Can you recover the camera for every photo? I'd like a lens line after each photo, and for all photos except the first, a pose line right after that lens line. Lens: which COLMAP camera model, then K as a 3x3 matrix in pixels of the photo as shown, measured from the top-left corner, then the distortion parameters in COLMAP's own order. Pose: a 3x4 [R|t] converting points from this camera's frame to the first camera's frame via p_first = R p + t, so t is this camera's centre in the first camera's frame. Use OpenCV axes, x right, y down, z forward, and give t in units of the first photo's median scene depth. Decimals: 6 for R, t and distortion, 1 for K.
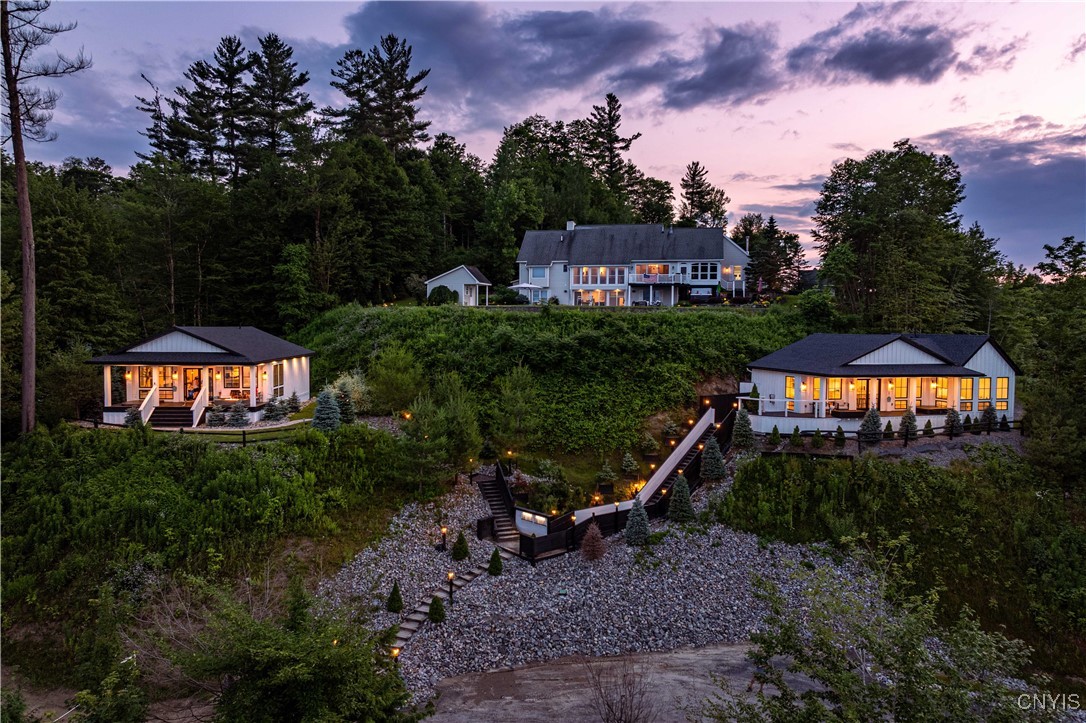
lens RADIAL K [[756.8, 0, 543.0], [0, 756.8, 361.5], [0, 0, 1]] dist [0.033469, -0.002675]
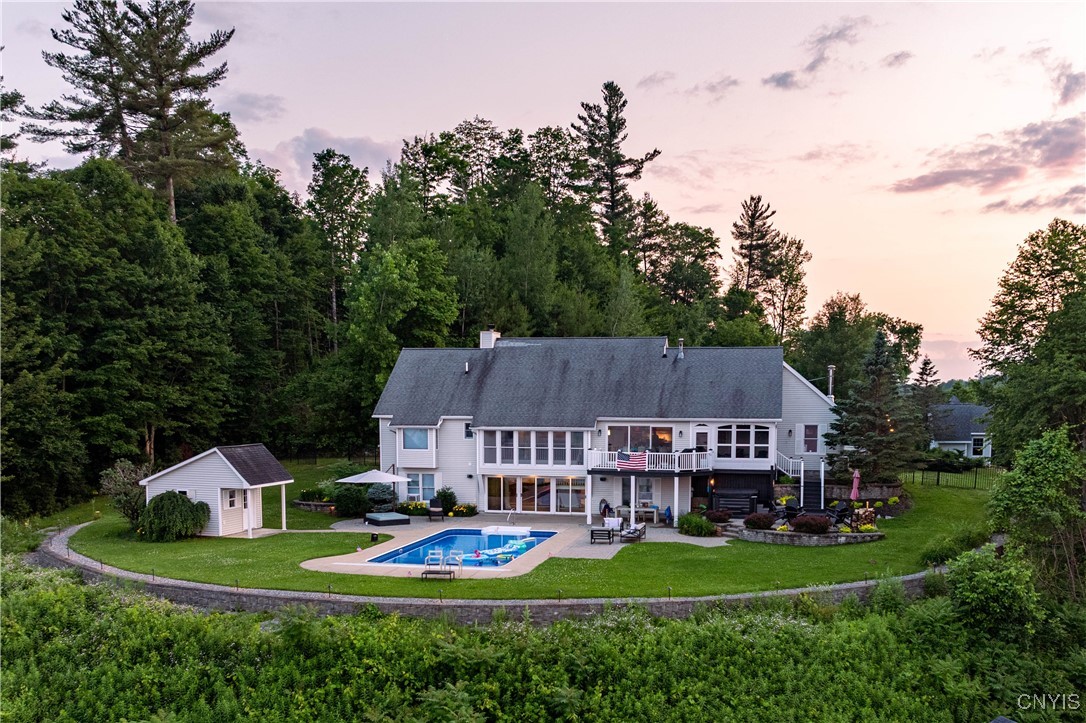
lens RADIAL K [[994.7, 0, 581.7], [0, 994.7, 493.0], [0, 0, 1]] dist [0.041209, -0.008354]
pose [[0.999959, -0.003437, 0.008337, 0.085687], [0.003061, 0.999000, 0.044610, -0.096435], [-0.008482, -0.044583, 0.998970, 0.295207]]
